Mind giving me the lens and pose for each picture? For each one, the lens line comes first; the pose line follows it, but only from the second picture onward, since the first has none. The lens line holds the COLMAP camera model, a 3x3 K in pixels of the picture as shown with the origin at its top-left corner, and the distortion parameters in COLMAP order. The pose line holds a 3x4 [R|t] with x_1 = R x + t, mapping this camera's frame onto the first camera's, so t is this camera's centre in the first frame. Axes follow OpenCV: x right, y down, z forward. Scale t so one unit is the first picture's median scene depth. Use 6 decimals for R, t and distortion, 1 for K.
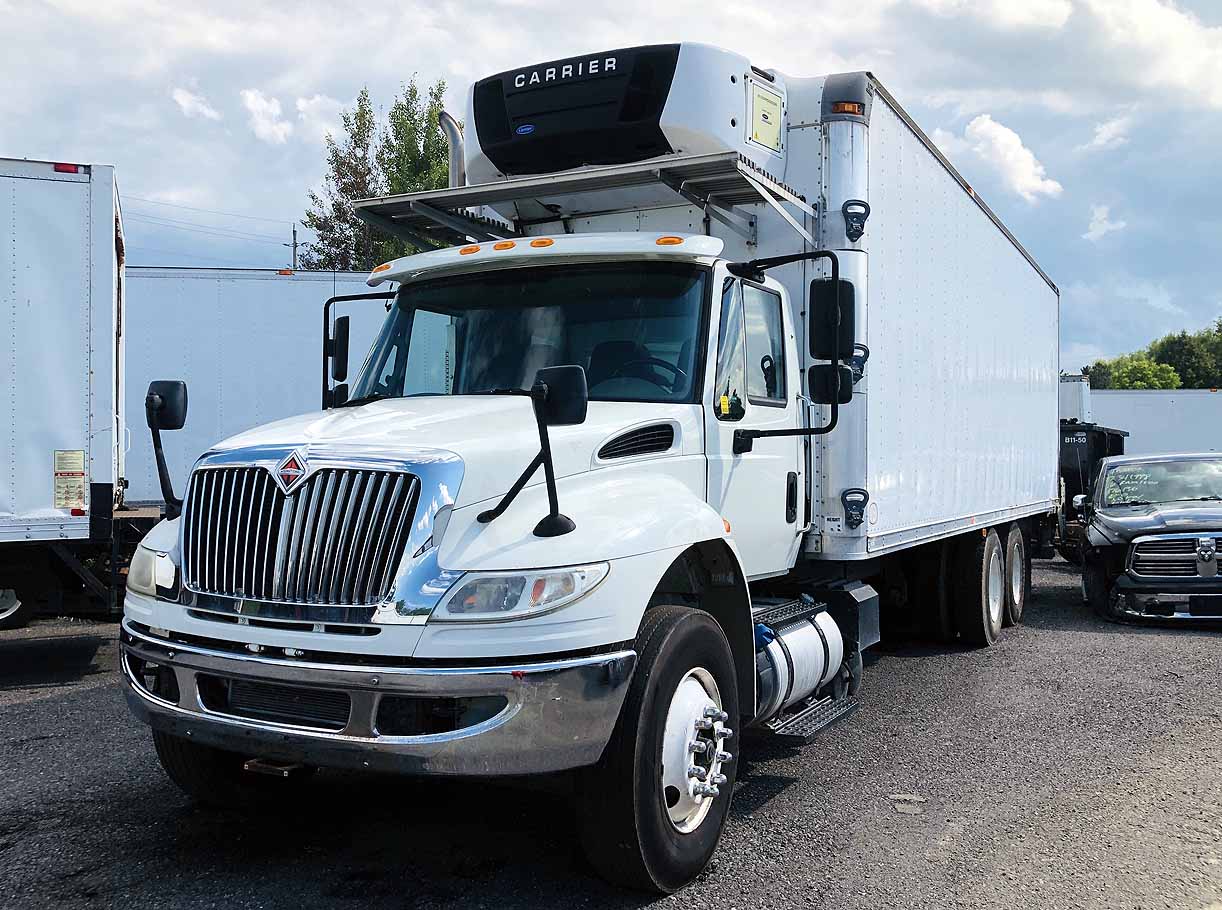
lens RADIAL K [[1077.5, 0, 653.5], [0, 1077.5, 461.6], [0, 0, 1]] dist [0.050449, -0.013194]
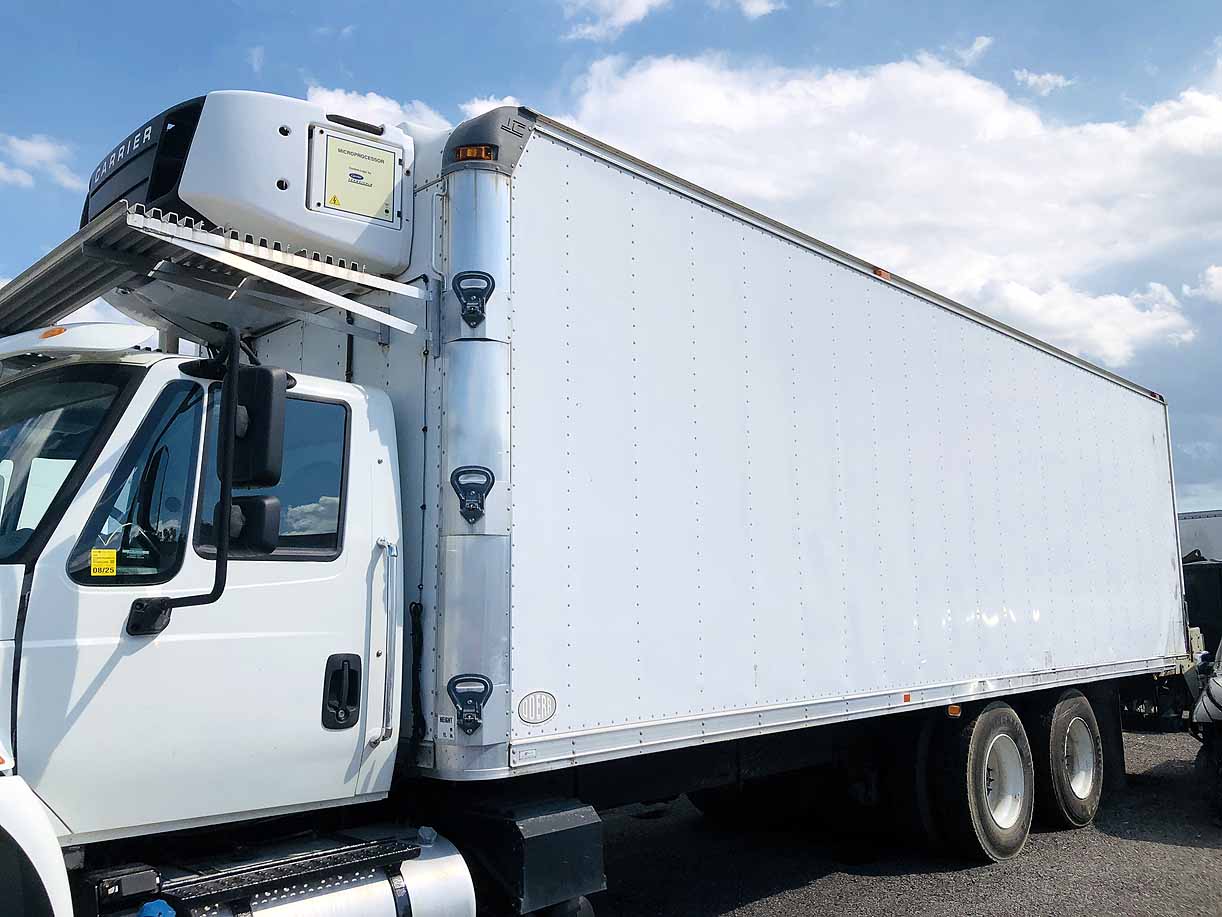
lens RADIAL K [[1018.8, 0, 610.9], [0, 1018.8, 489.8], [0, 0, 1]] dist [0.008659, 0.003030]
pose [[0.962209, -0.051588, -0.267380, 0.453516], [0.019834, 0.992561, -0.120125, -0.012205], [0.271588, 0.110282, 0.956074, 0.390761]]
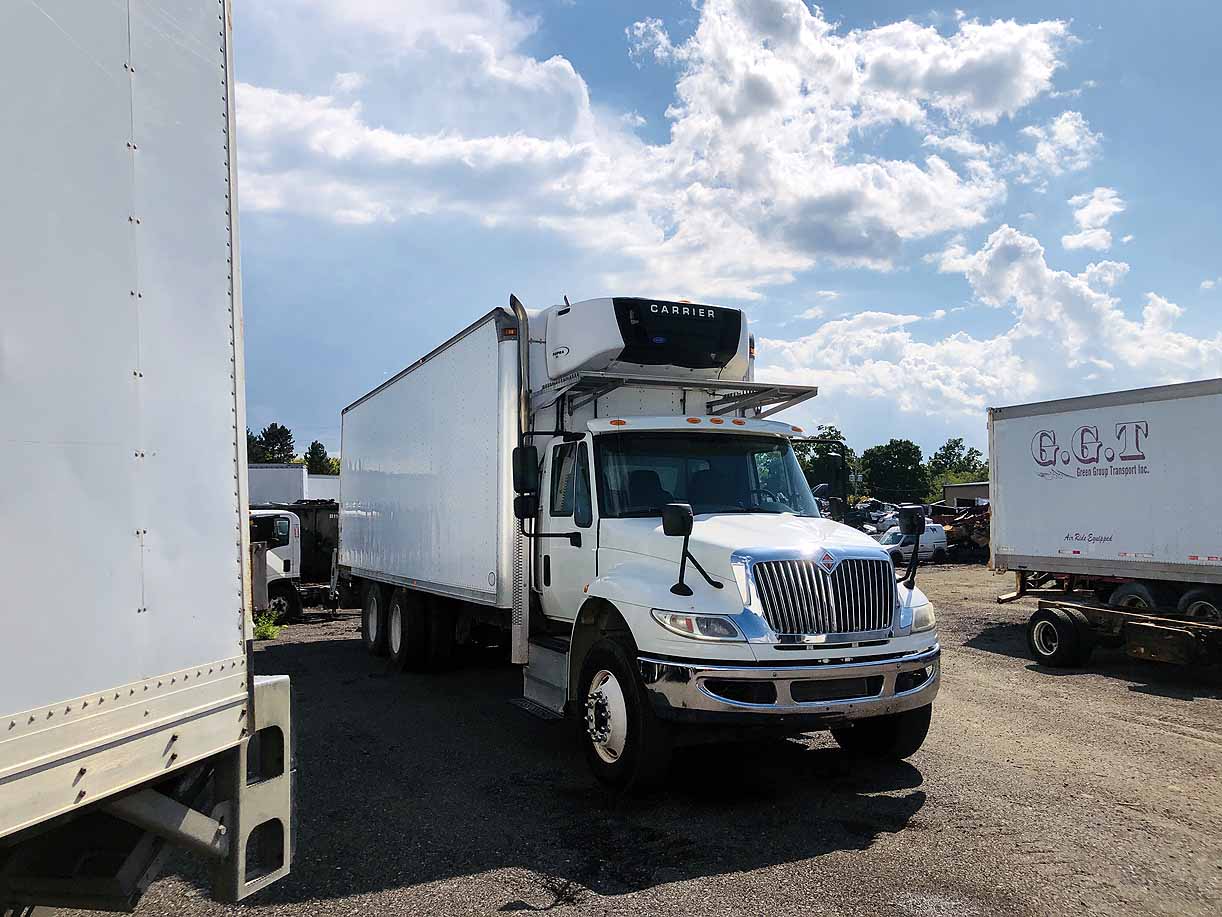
lens RADIAL K [[996.1, 0, 611.0], [0, 996.1, 458.5], [0, 0, 1]] dist [0.026581, -0.000916]
pose [[0.634326, 0.048622, 0.771535, -1.272840], [0.005575, 0.997706, -0.067460, -0.036193], [-0.773045, 0.047093, 0.632600, 0.142354]]
